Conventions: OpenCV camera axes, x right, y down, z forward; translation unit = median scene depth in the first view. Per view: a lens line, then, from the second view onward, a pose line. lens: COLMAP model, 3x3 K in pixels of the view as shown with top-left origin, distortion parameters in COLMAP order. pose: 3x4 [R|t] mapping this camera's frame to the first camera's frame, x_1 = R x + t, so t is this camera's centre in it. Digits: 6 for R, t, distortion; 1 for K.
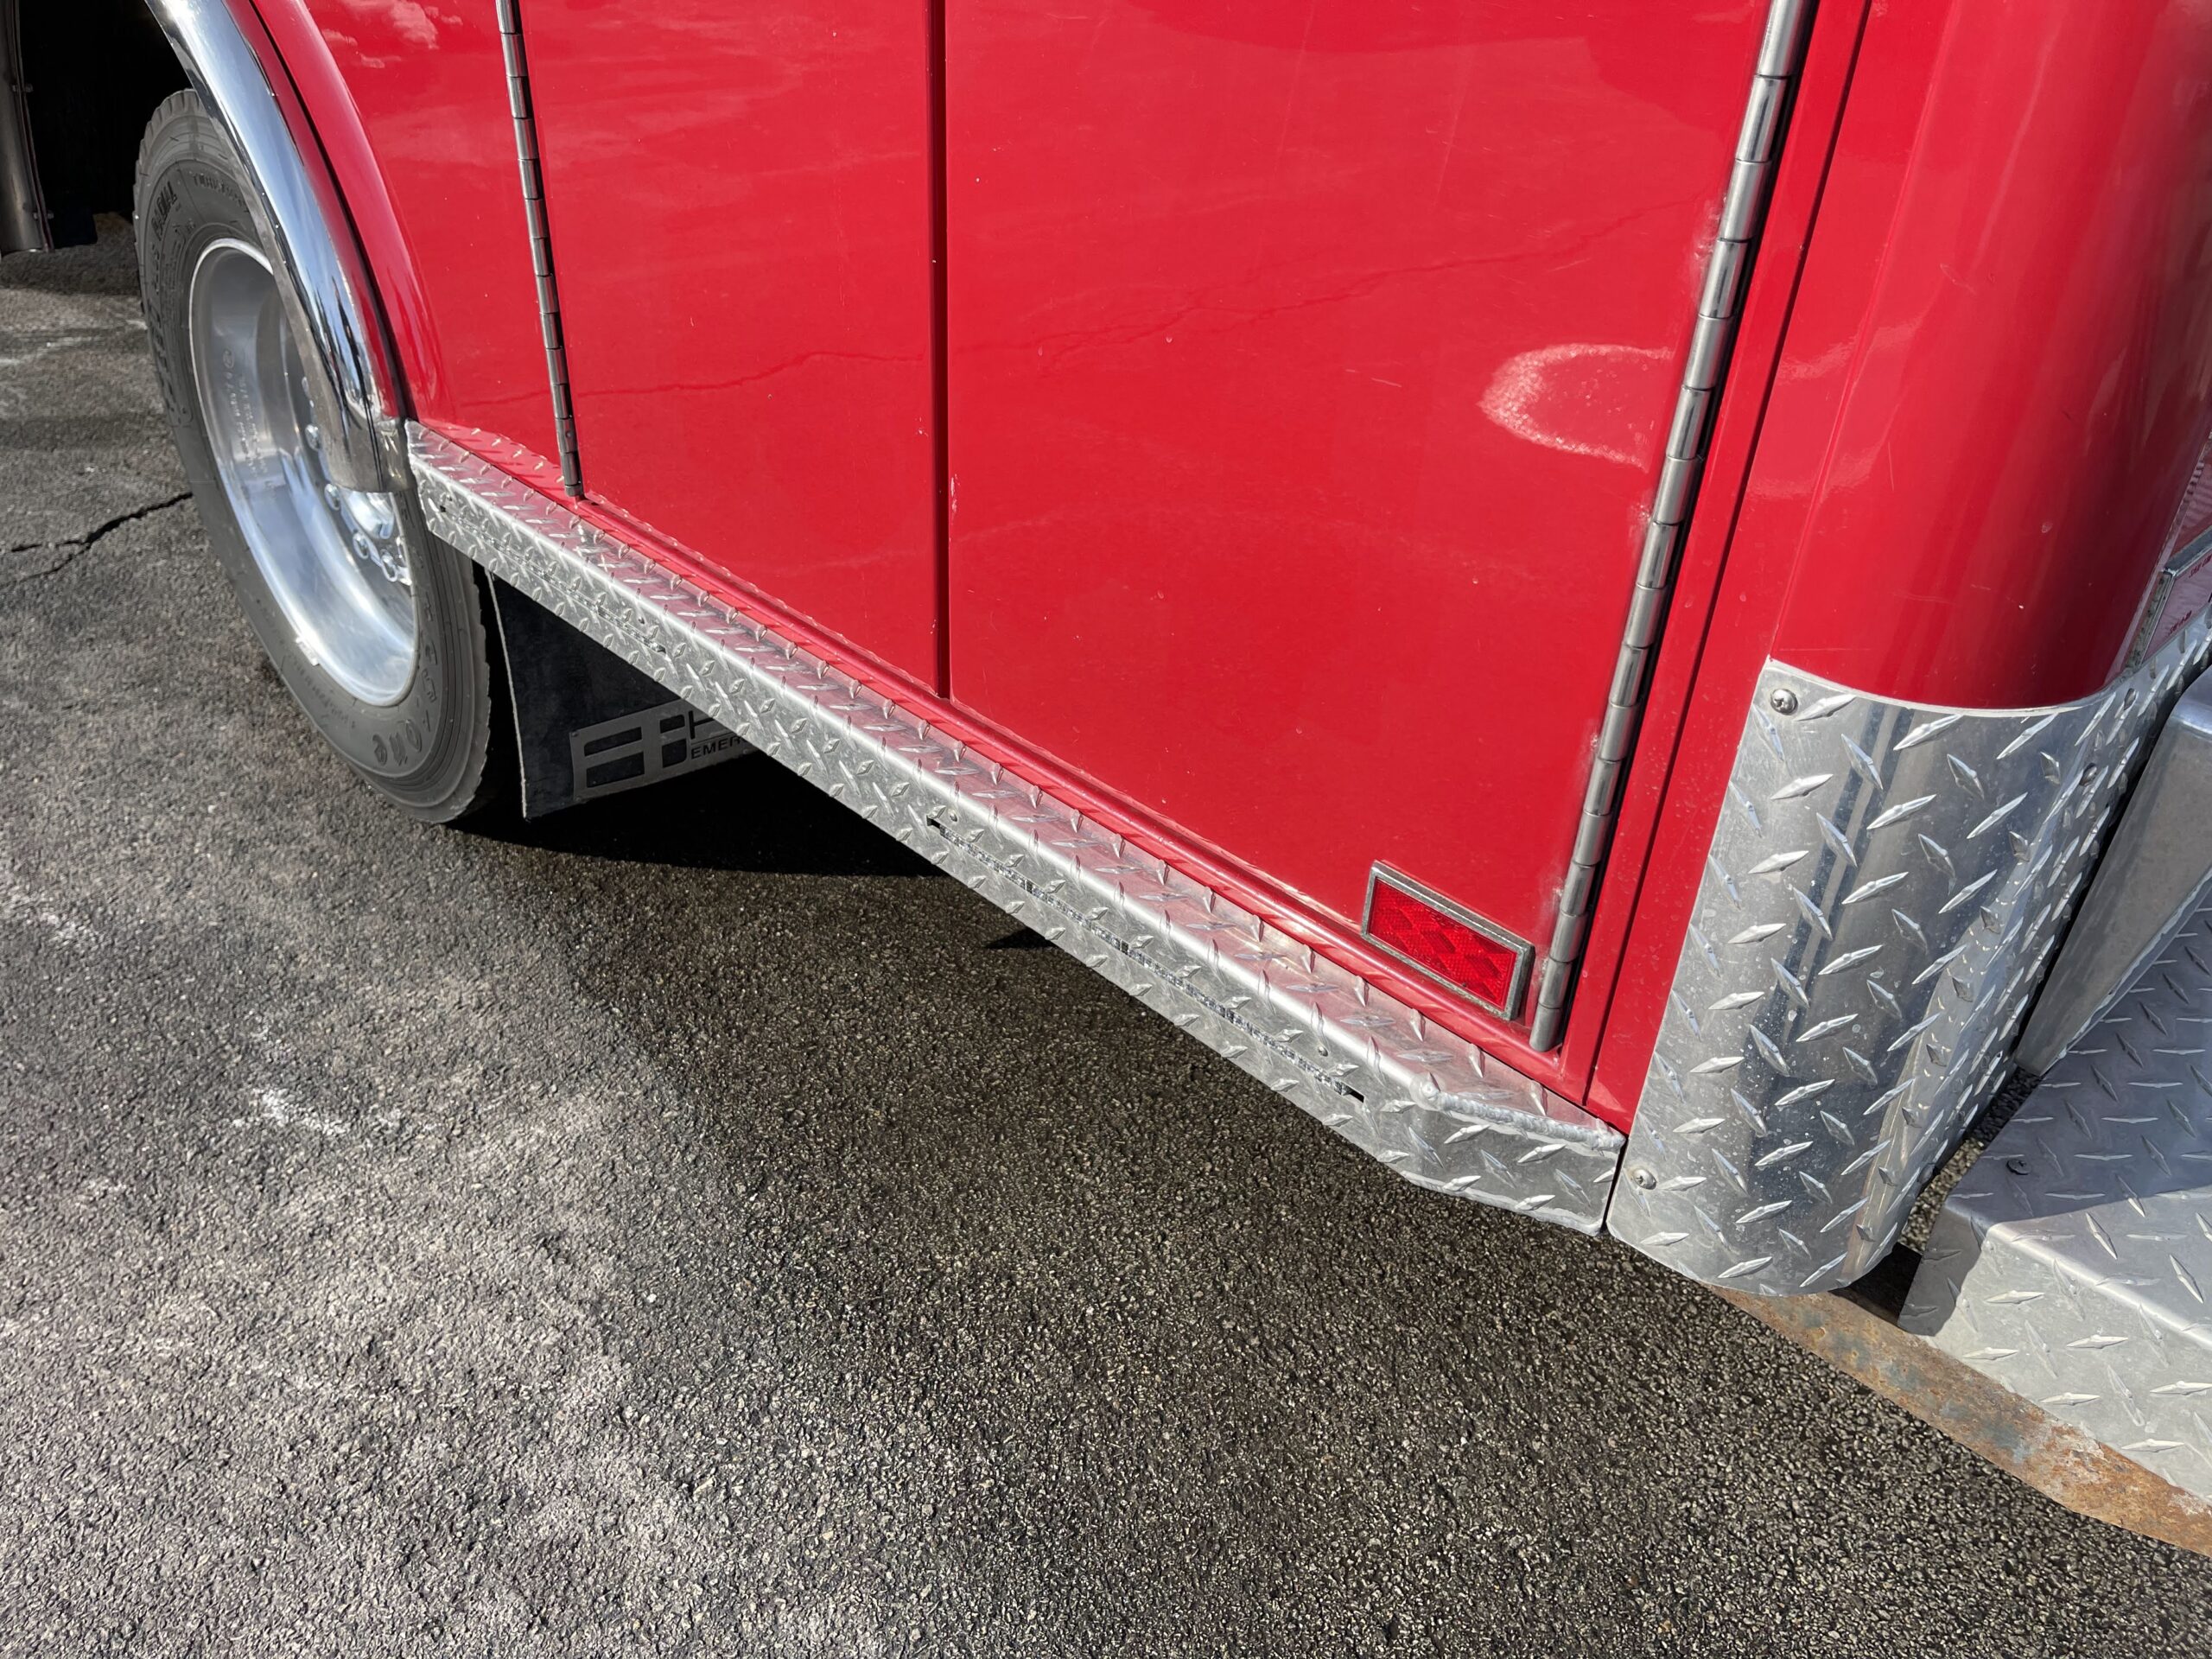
lens RADIAL K [[1641.5, 0, 1106.0], [0, 1641.5, 829.5], [0, 0, 1]] dist [0.051321, -0.081496]
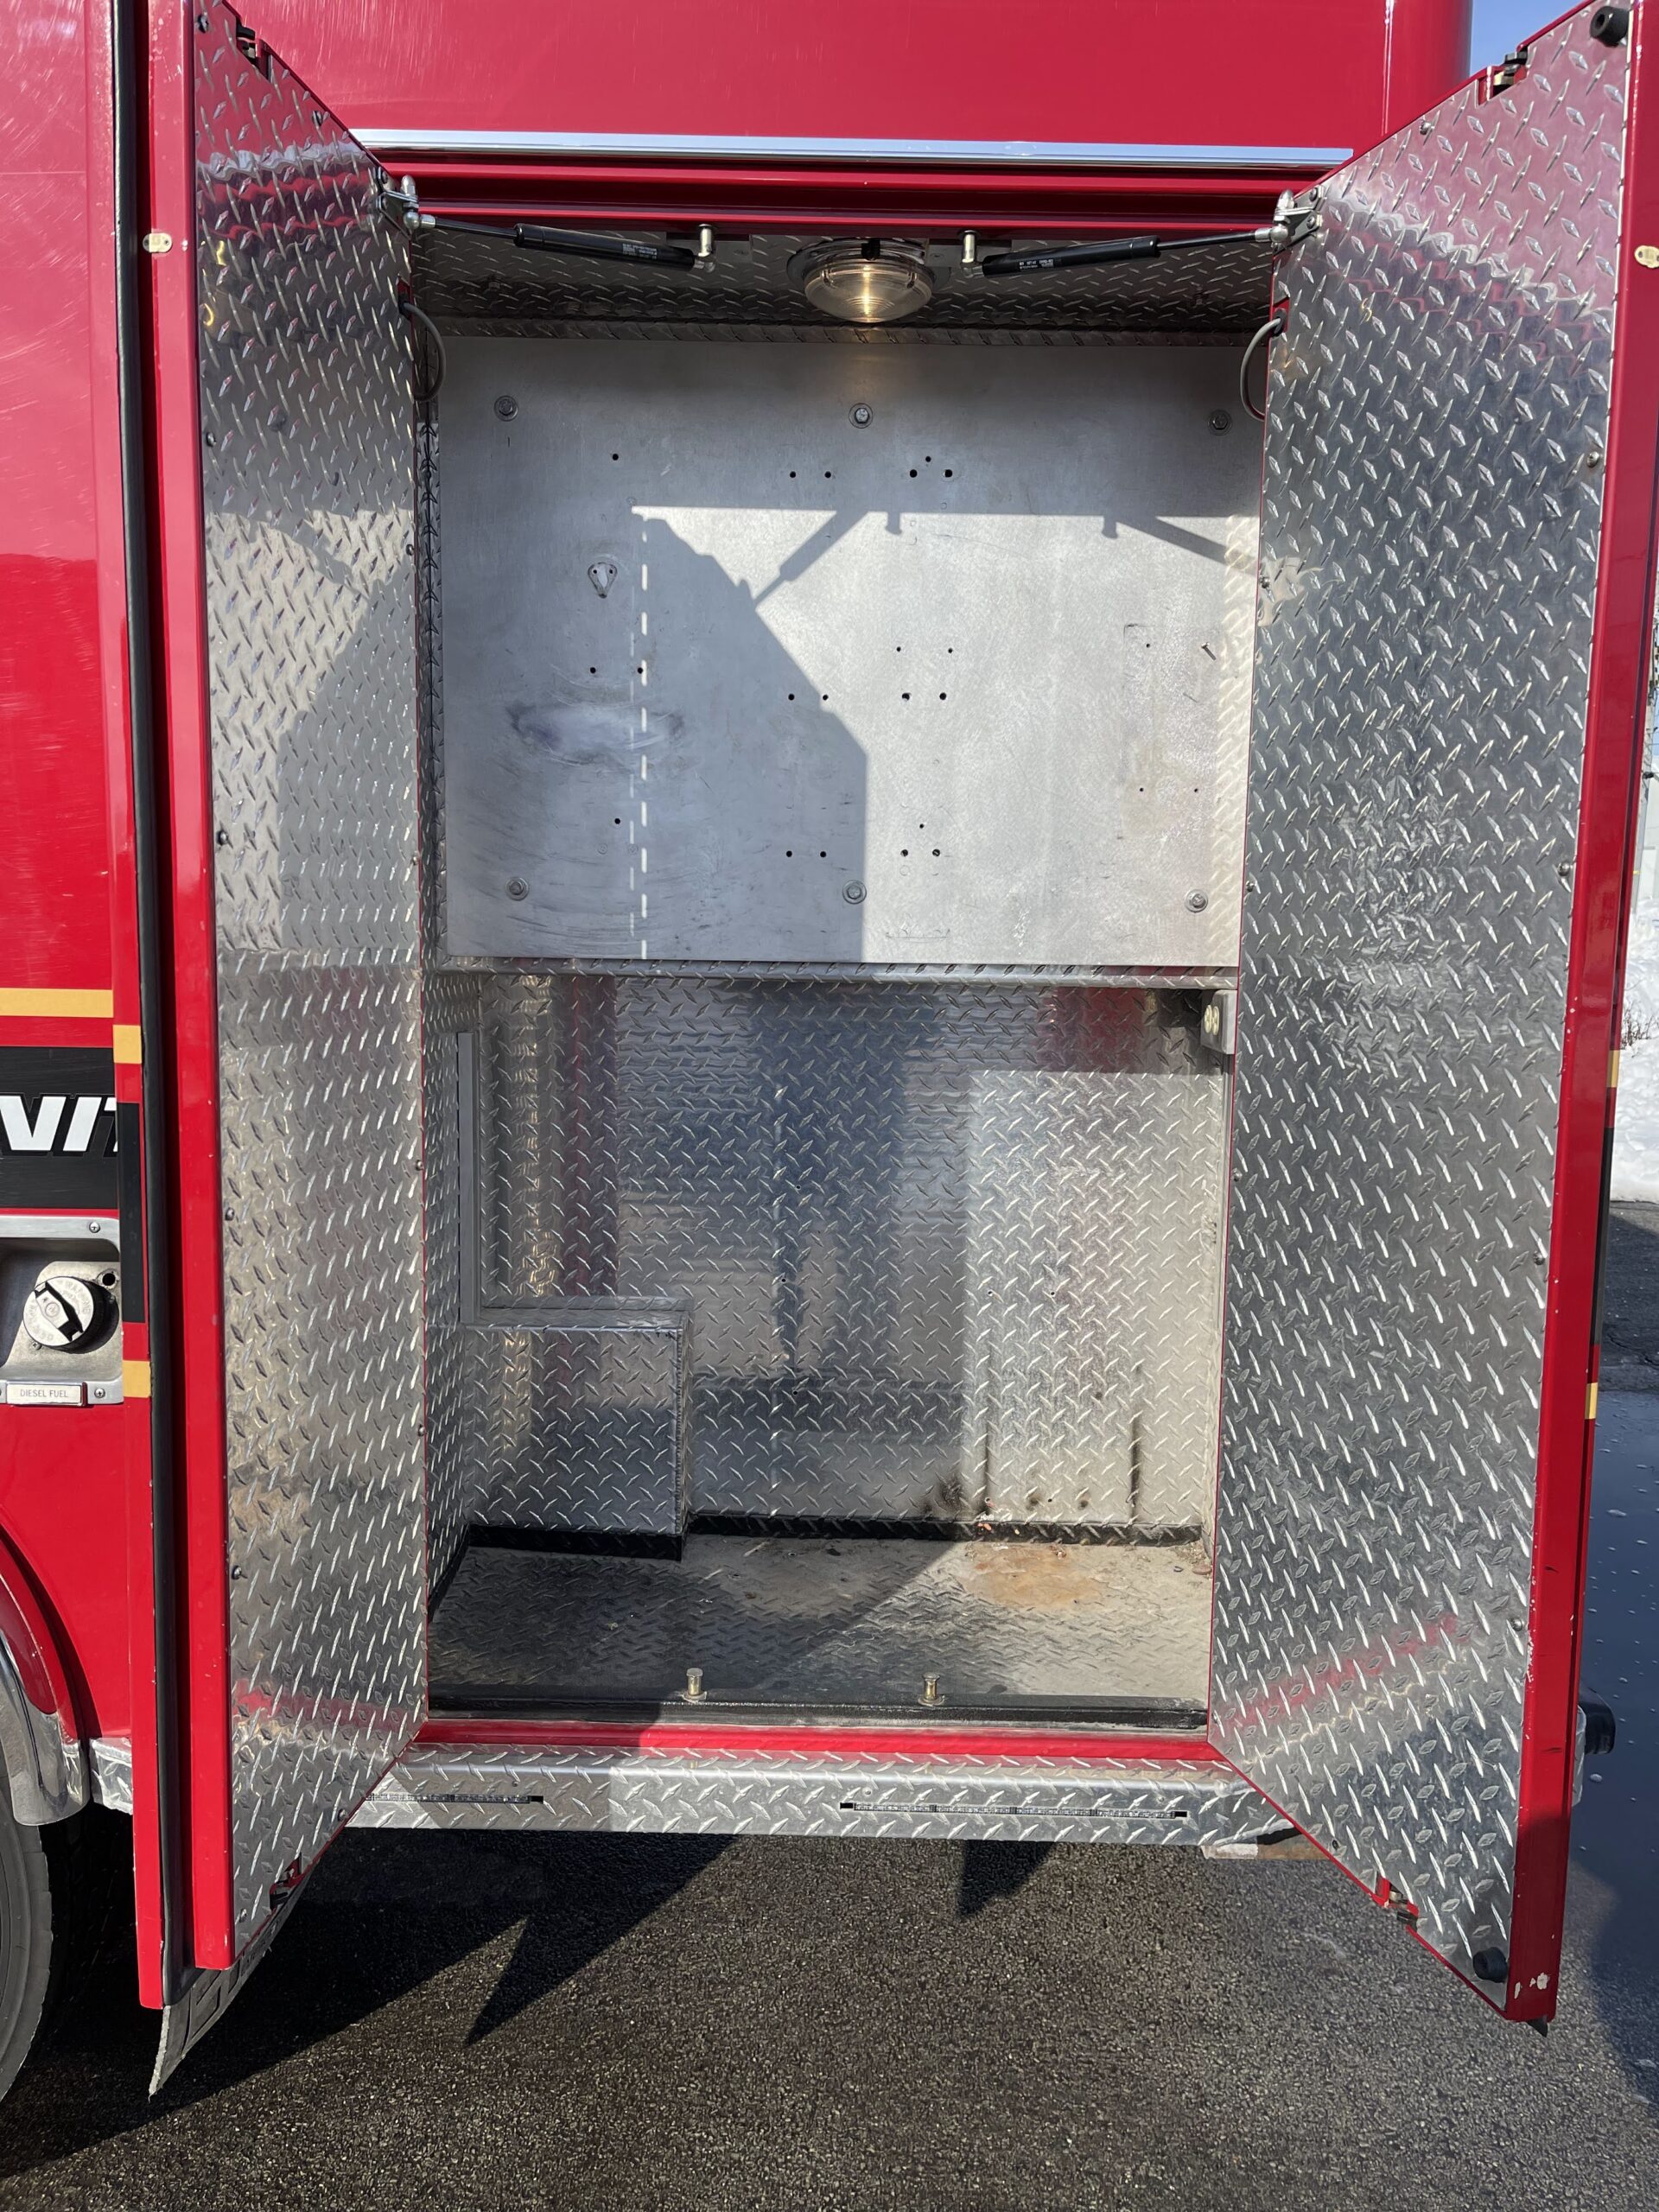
lens RADIAL K [[1641.5, 0, 829.5], [0, 1641.5, 1106.0], [0, 0, 1]] dist [0.051321, -0.081496]
pose [[0.702922, -0.106017, 0.703322, -0.862050], [0.393432, 0.881734, -0.260299, -0.140906], [-0.592547, 0.459679, 0.661501, -0.266042]]
